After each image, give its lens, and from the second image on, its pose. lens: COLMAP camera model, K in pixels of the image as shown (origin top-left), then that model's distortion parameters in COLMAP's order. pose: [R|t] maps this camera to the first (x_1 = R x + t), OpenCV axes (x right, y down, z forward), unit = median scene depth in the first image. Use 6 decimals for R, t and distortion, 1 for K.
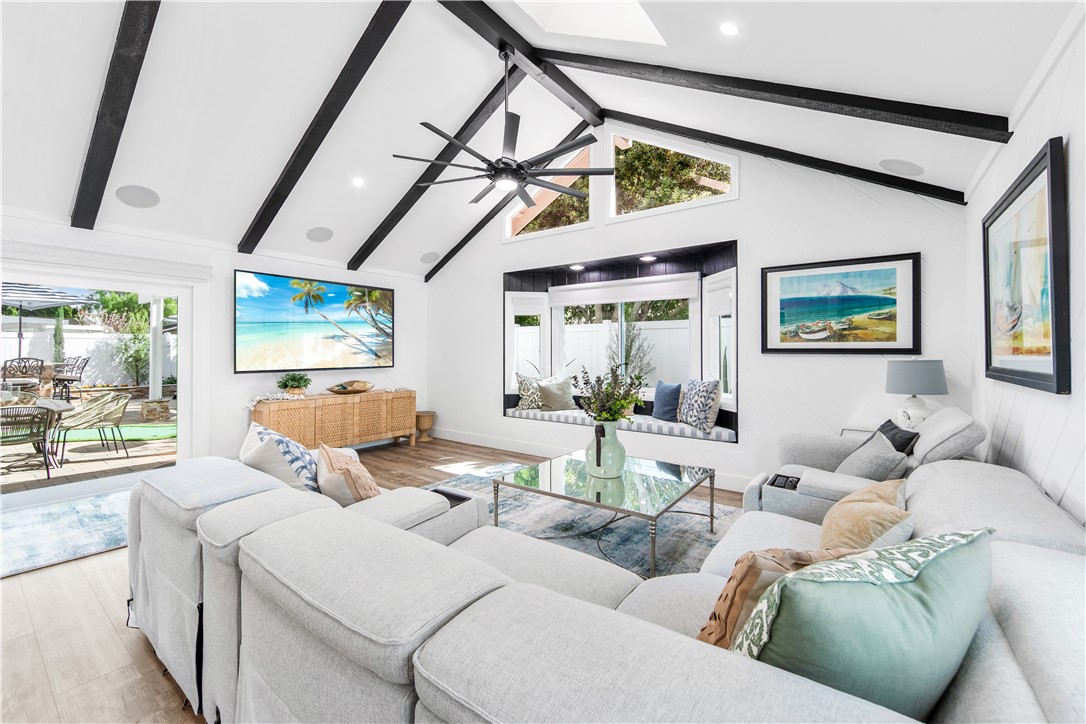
lens RADIAL K [[433.4, 0, 549.9], [0, 433.4, 346.9], [0, 0, 1]] dist [-0.000342, -0.001316]
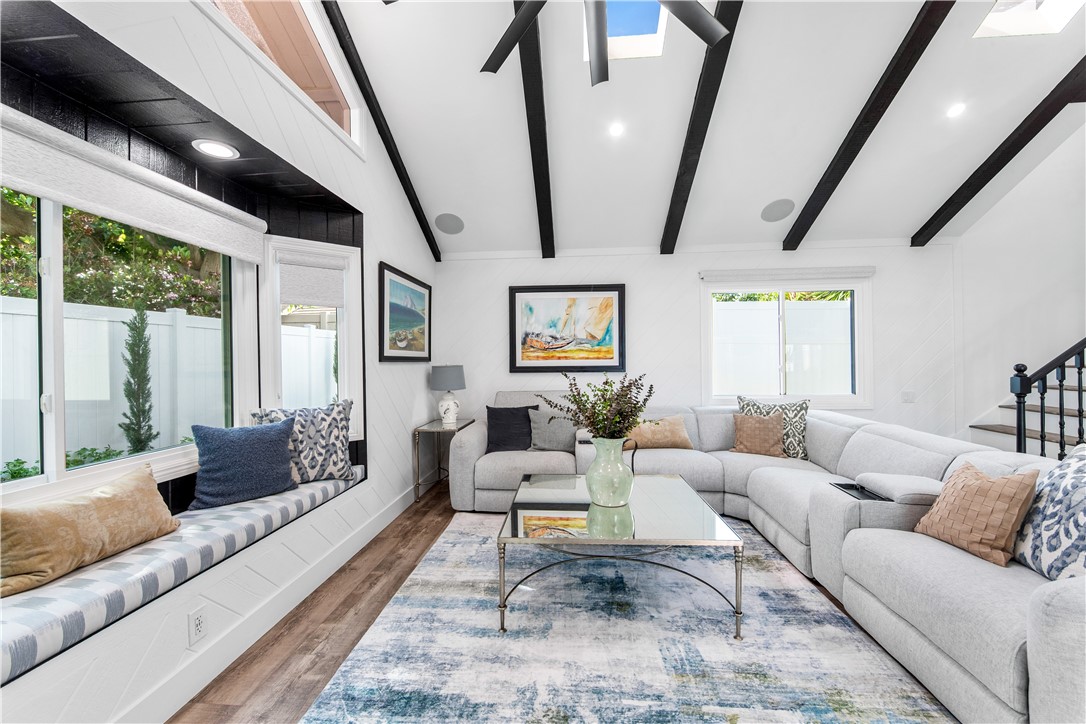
lens RADIAL K [[433.4, 0, 540.9], [0, 433.4, 358.5], [0, 0, 1]] dist [-0.000342, -0.001316]
pose [[-0.524312, 0.007123, 0.851496, -0.391369], [0.002344, 0.999973, -0.006922, 0.014914], [-0.851523, -0.001633, -0.524315, 1.160725]]
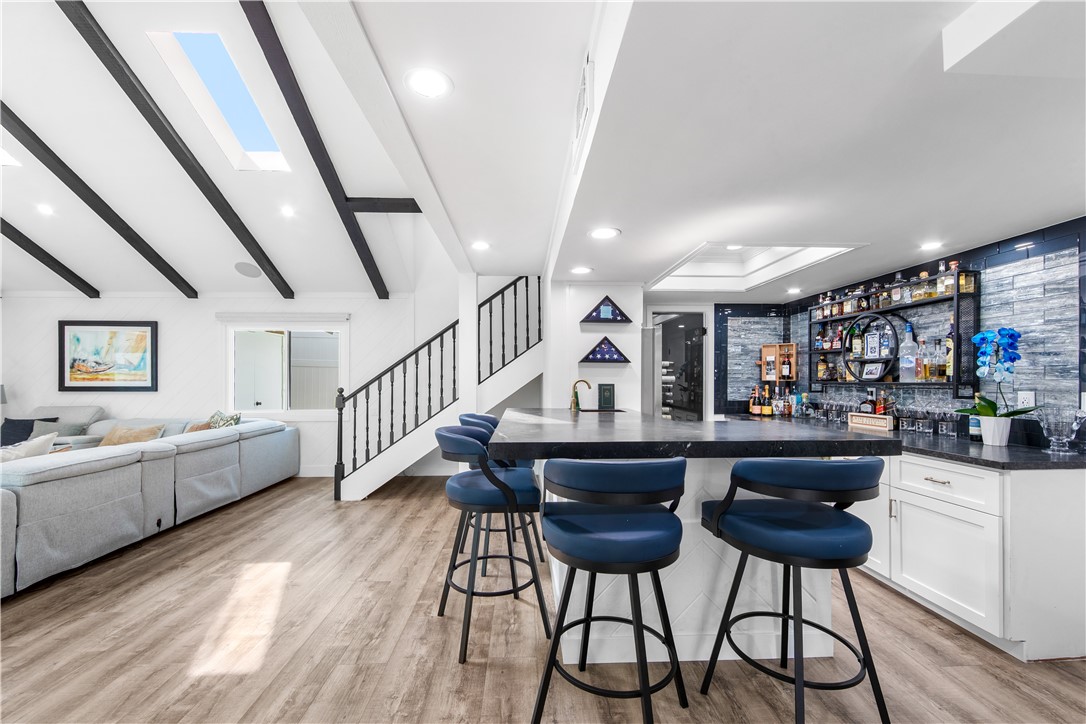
lens RADIAL K [[433.4, 0, 533.1], [0, 433.4, 382.6], [0, 0, 1]] dist [-0.000342, -0.001316]
pose [[-0.623691, -0.005640, 0.781651, -1.424354], [-0.007795, 0.999969, 0.000995, 0.002760], [-0.781632, -0.005473, -0.623716, 0.297521]]
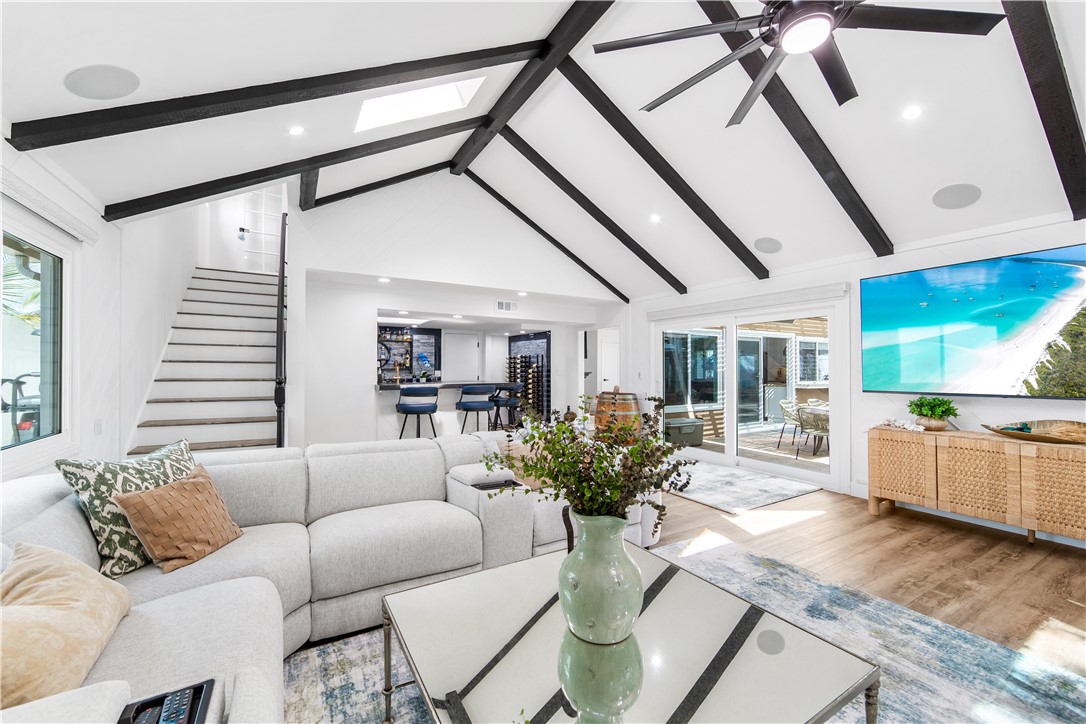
lens RADIAL K [[433.4, 0, 541.4], [0, 433.4, 365.5], [0, 0, 1]] dist [-0.000342, -0.001316]
pose [[-0.389384, -0.007680, -0.921043, 0.460695], [0.005967, 0.999923, -0.010861, 0.010633], [0.921056, -0.009725, -0.389309, 0.822881]]
